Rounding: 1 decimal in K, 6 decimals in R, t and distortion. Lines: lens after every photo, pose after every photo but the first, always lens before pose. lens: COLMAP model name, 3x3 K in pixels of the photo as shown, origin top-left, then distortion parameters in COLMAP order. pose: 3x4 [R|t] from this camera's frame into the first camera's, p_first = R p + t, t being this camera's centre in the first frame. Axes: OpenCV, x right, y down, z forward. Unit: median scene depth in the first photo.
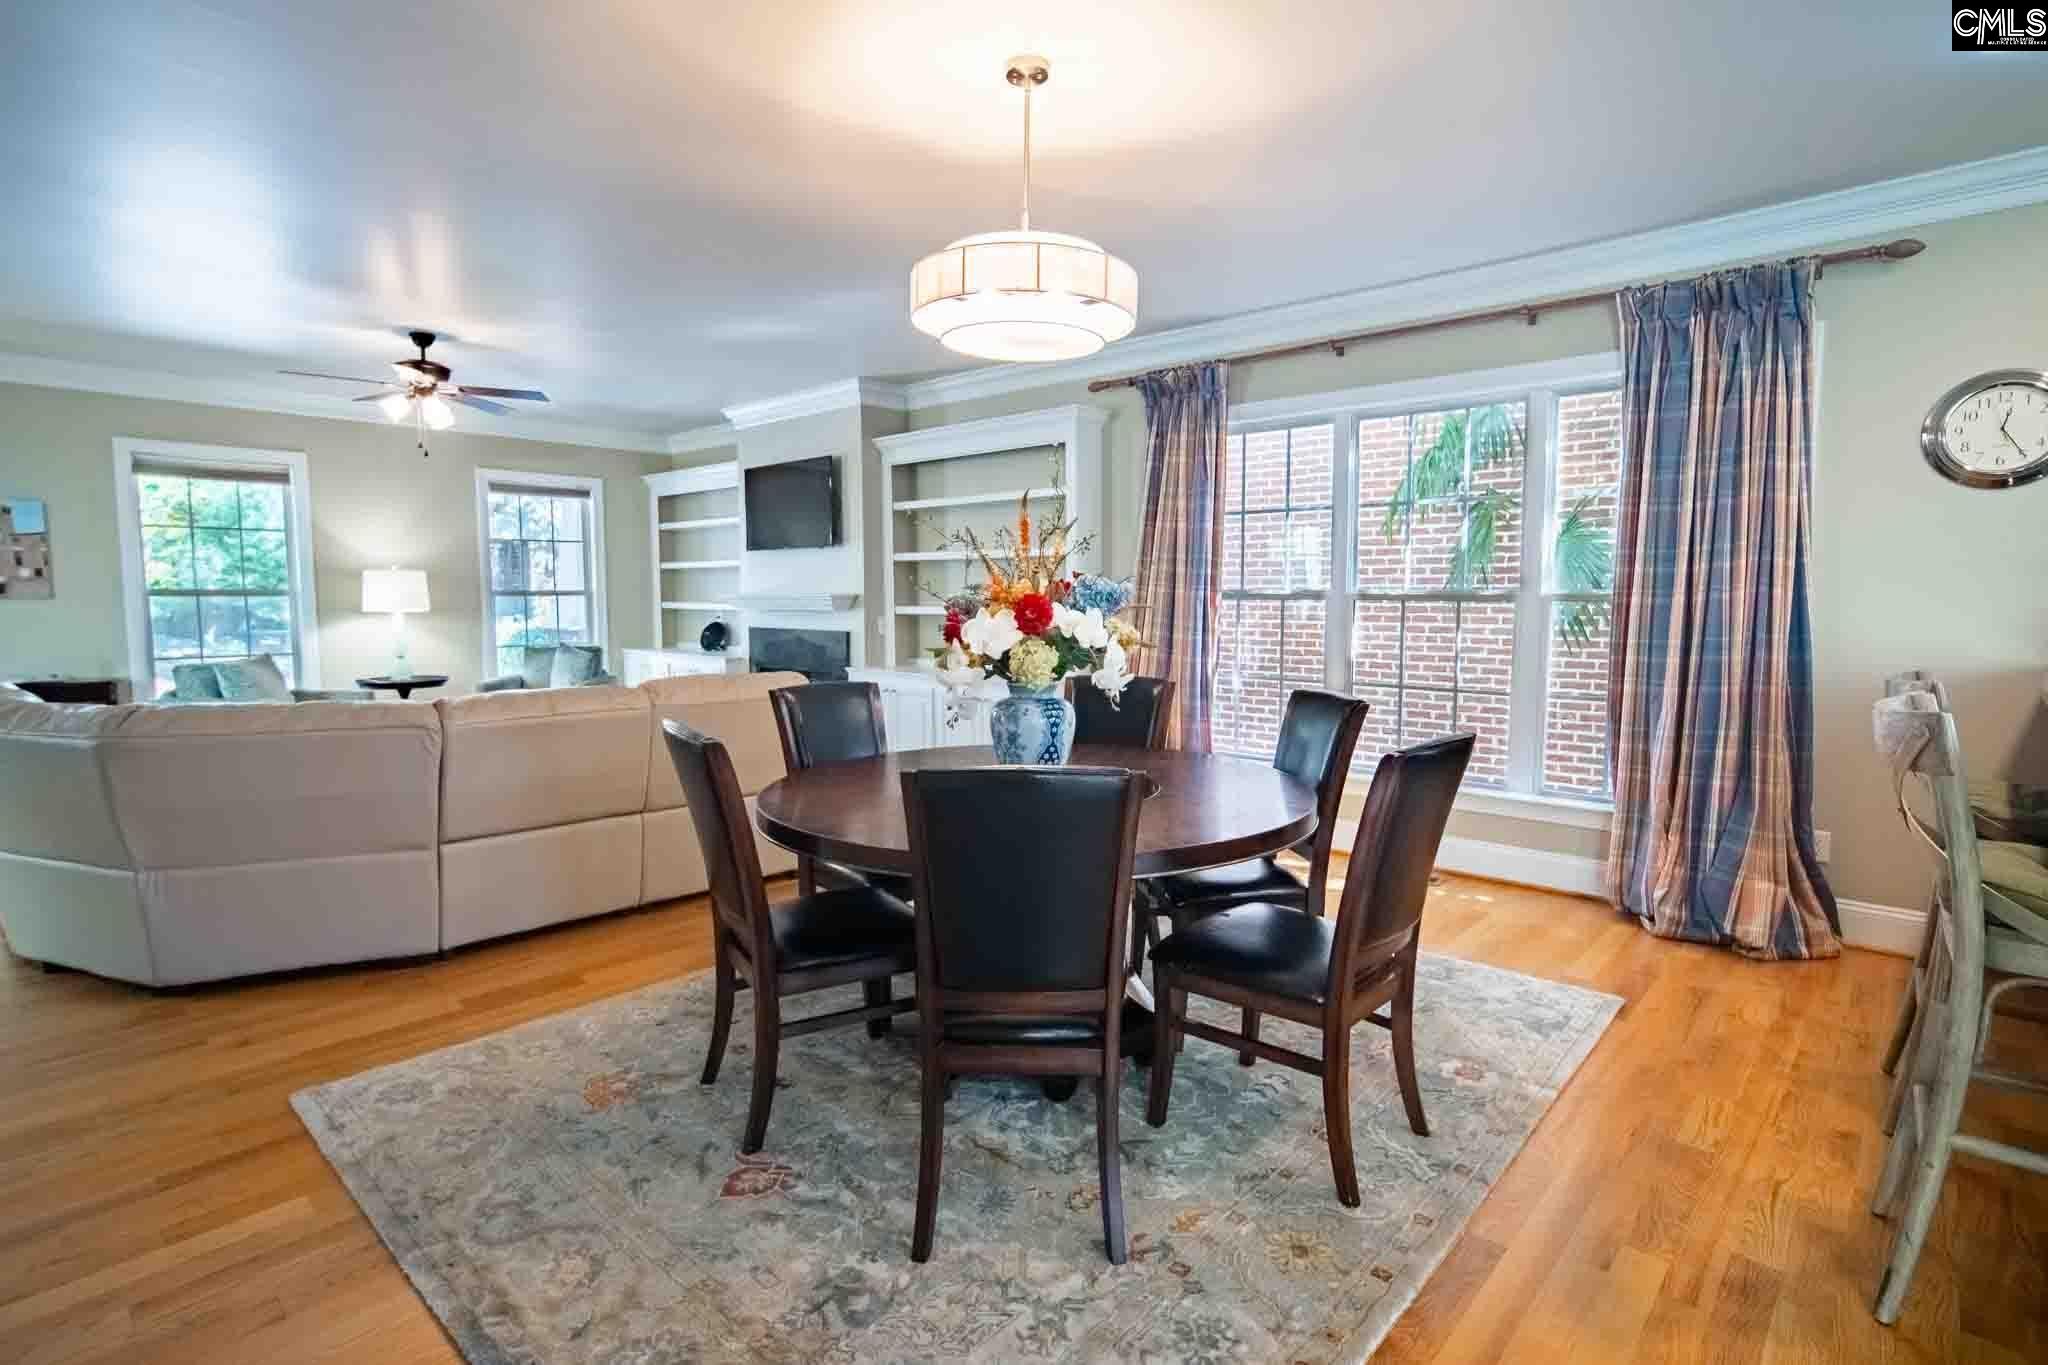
lens RADIAL K [[1004.9, 0, 1030.3], [0, 1004.9, 674.1], [0, 0, 1]] dist [-0.020040, 0.013690]
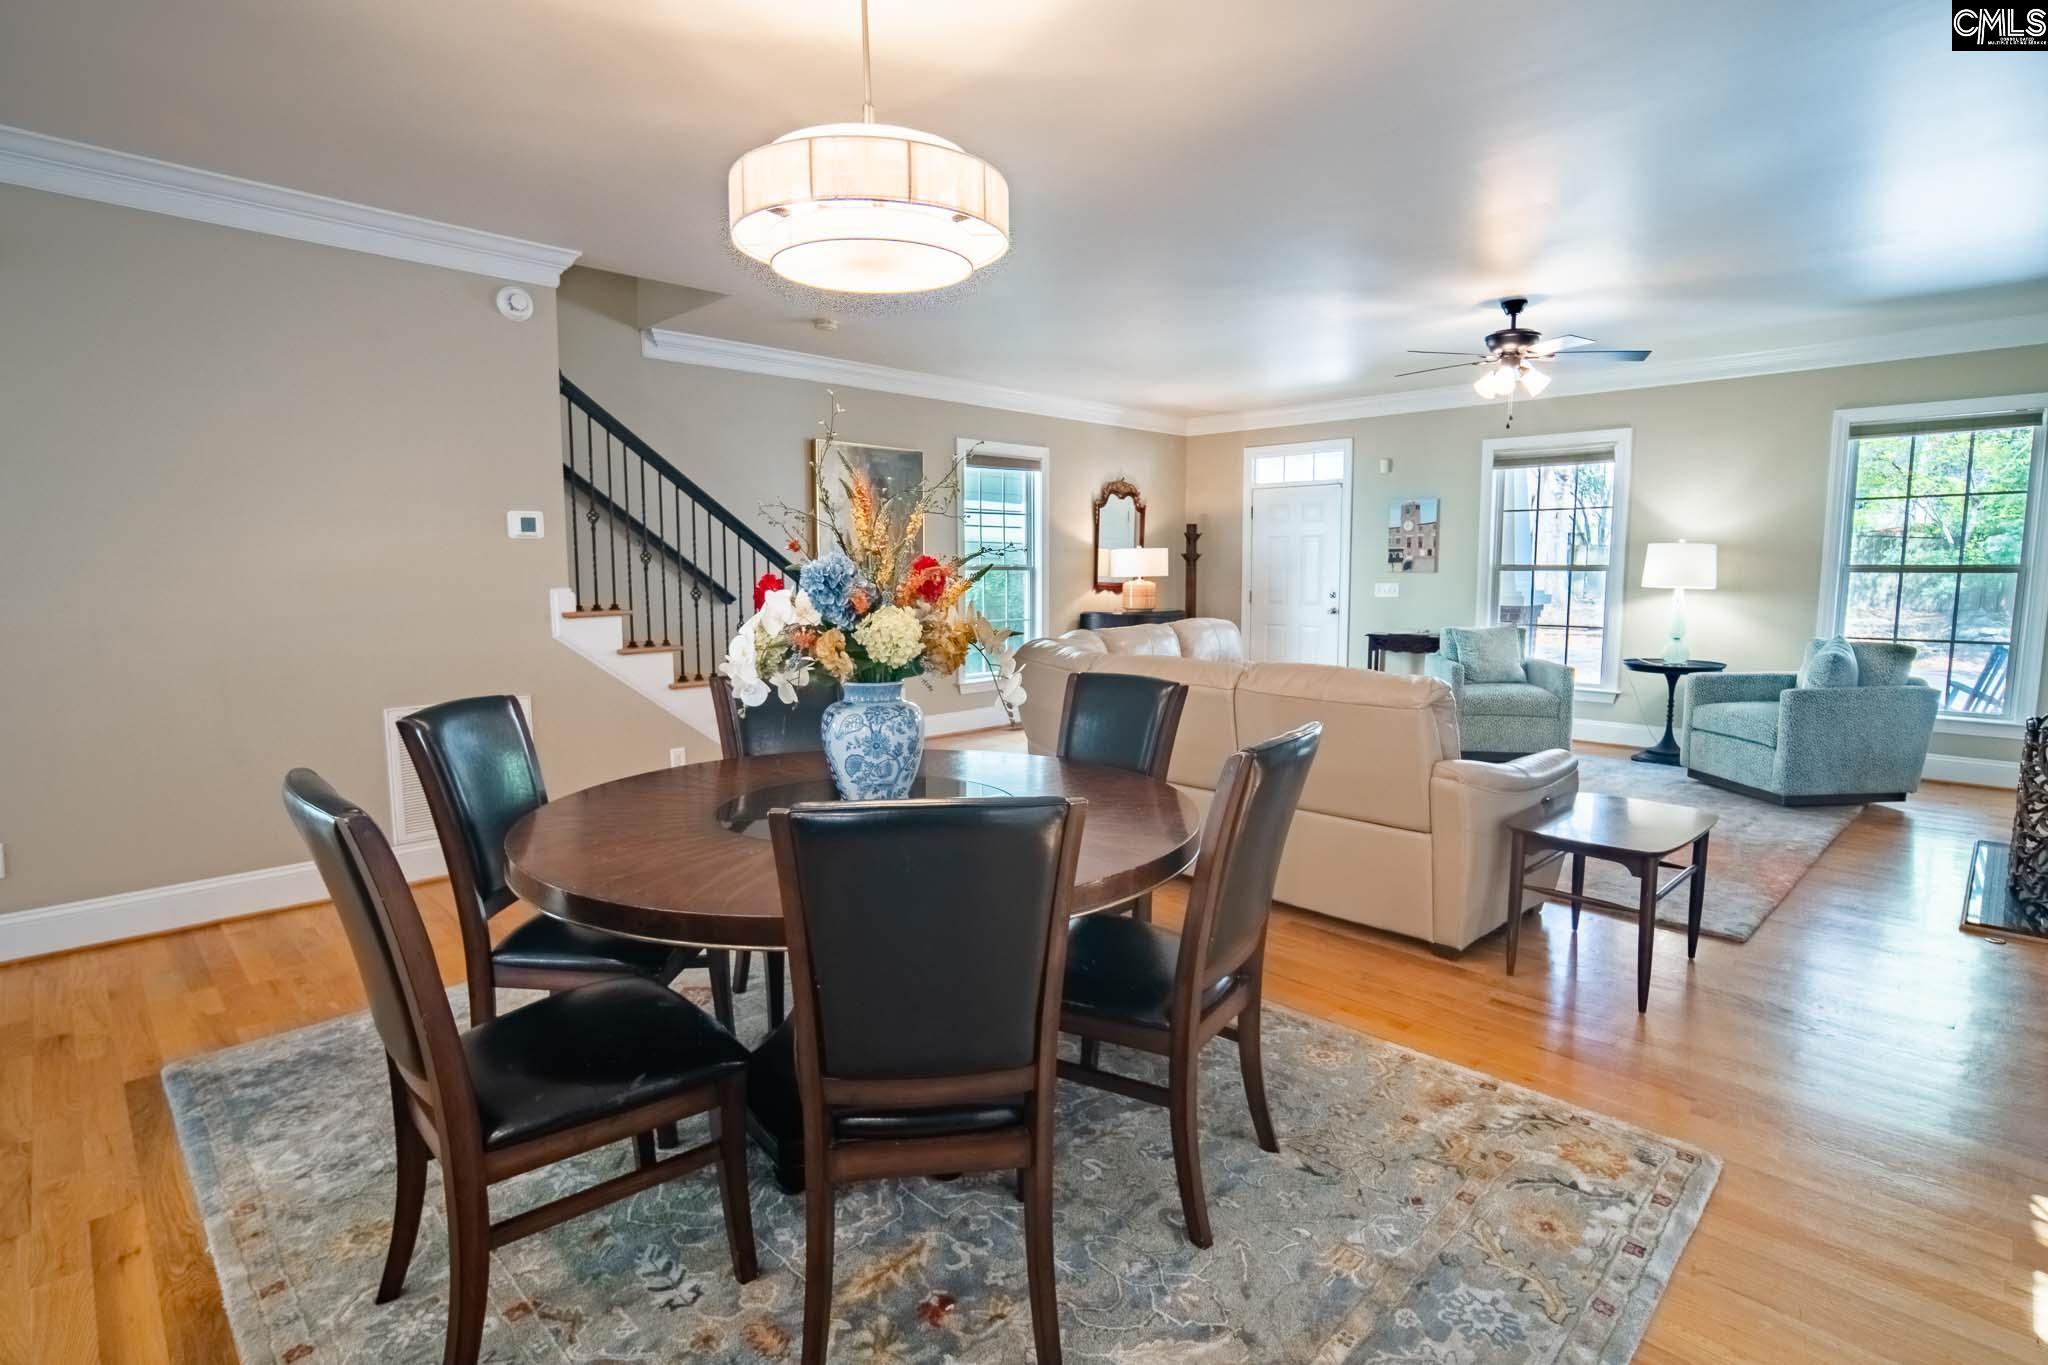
lens RADIAL K [[1004.9, 0, 1018.6], [0, 1004.9, 672.6], [0, 0, 1]] dist [-0.020040, 0.013690]
pose [[-0.051699, 0.106559, -0.992961, 0.342659], [-0.081346, 0.990538, 0.110535, -0.042195], [0.995344, 0.086488, -0.042542, 0.484769]]
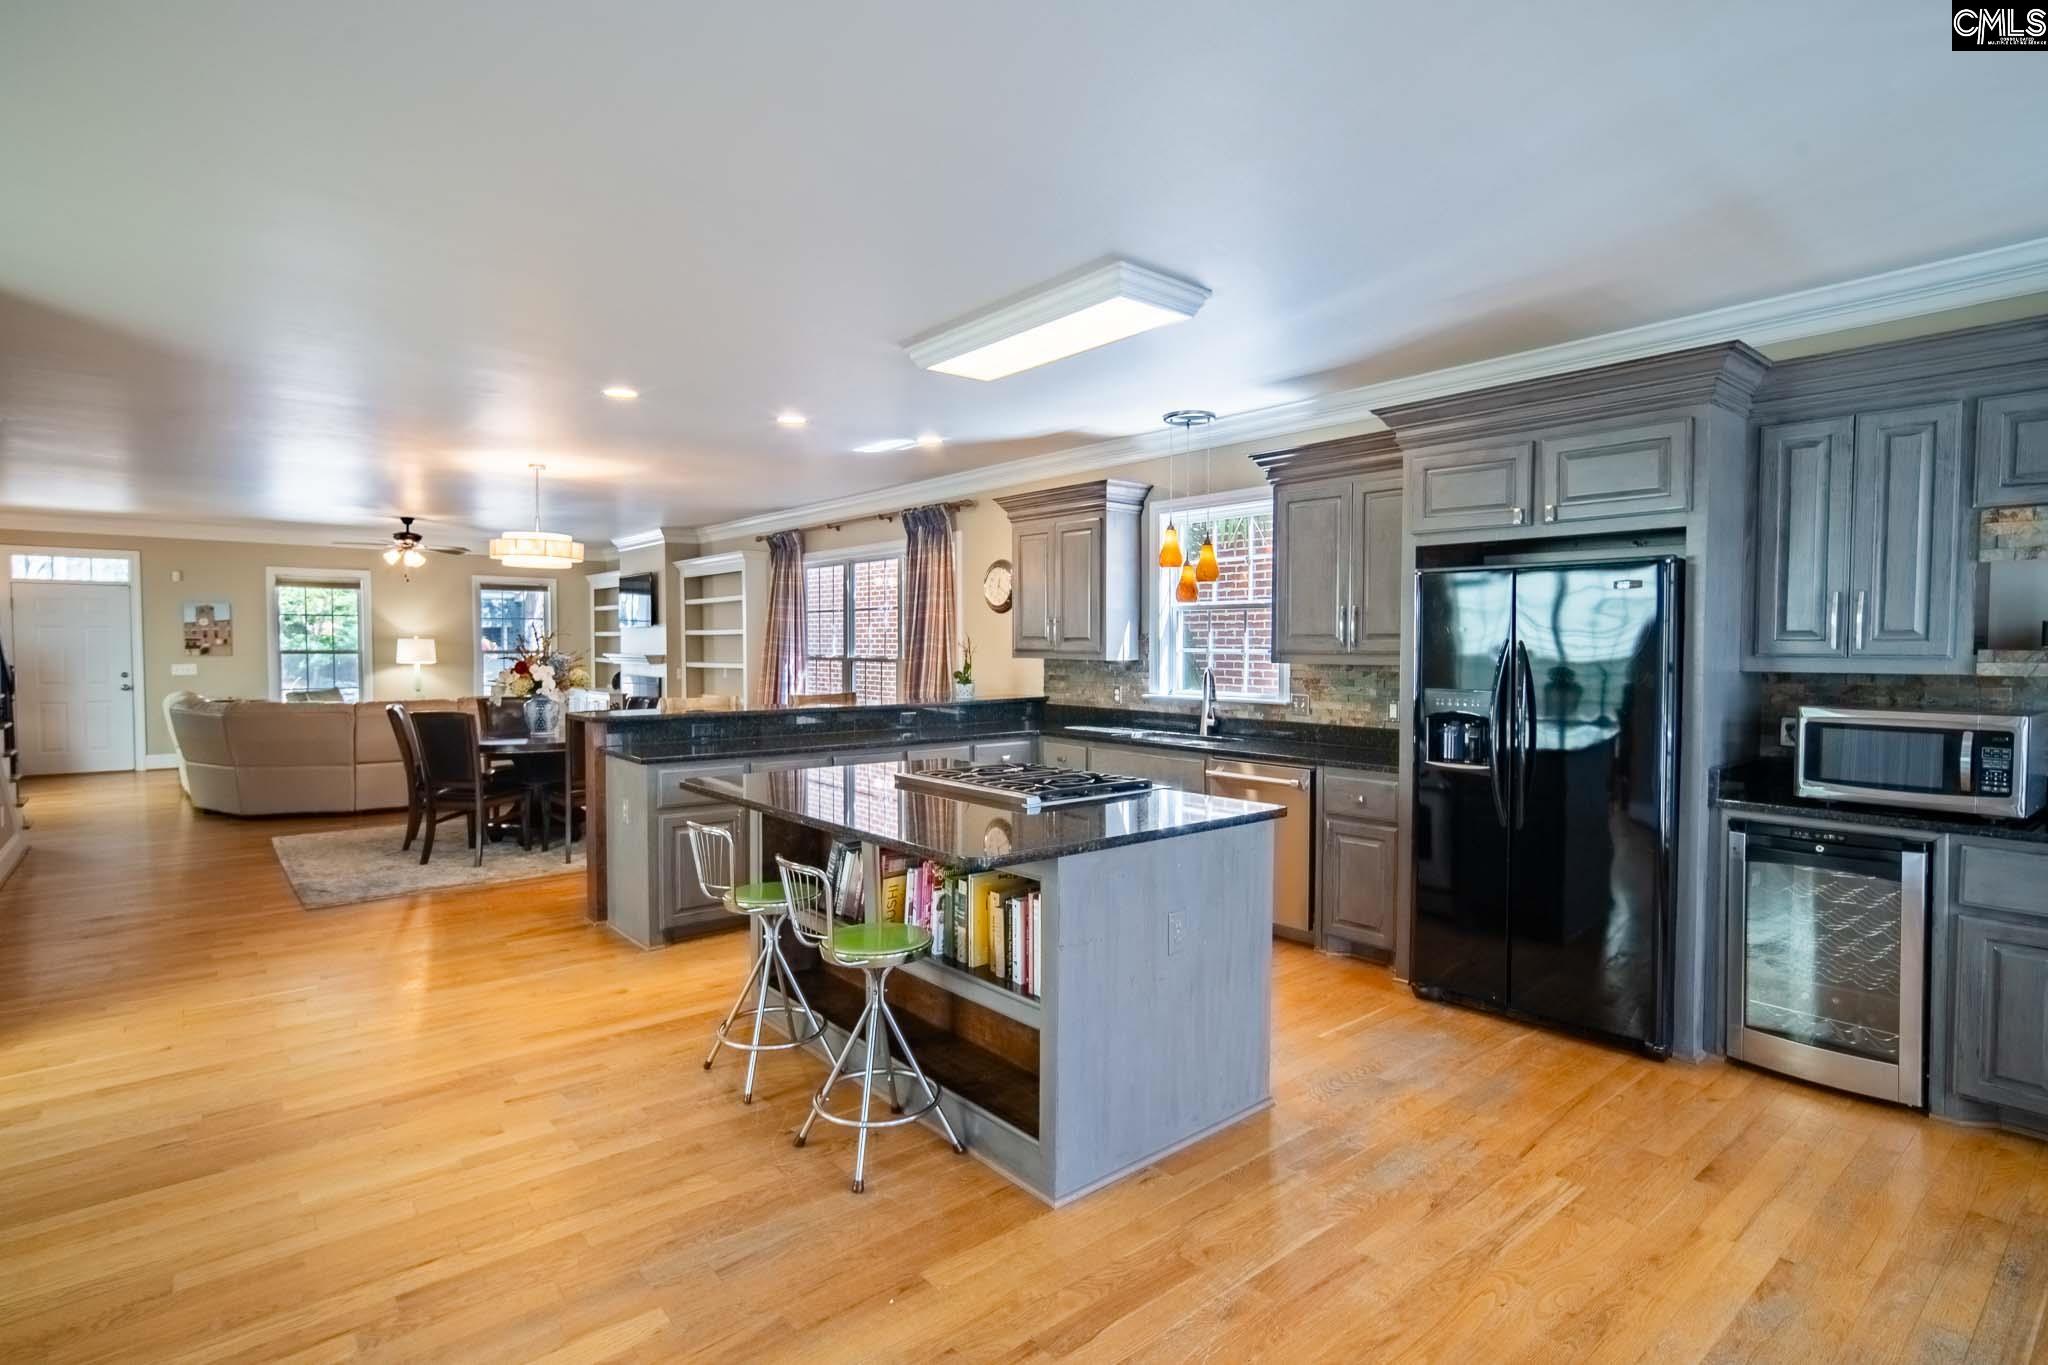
lens RADIAL K [[1004.9, 0, 1028.3], [0, 1004.9, 681.4], [0, 0, 1]] dist [-0.020040, 0.013690]
pose [[0.991645, 0.008491, -0.128718, 0.662879], [-0.014174, 0.998962, -0.043301, 0.028956], [0.128216, 0.044764, 0.990735, -0.586845]]
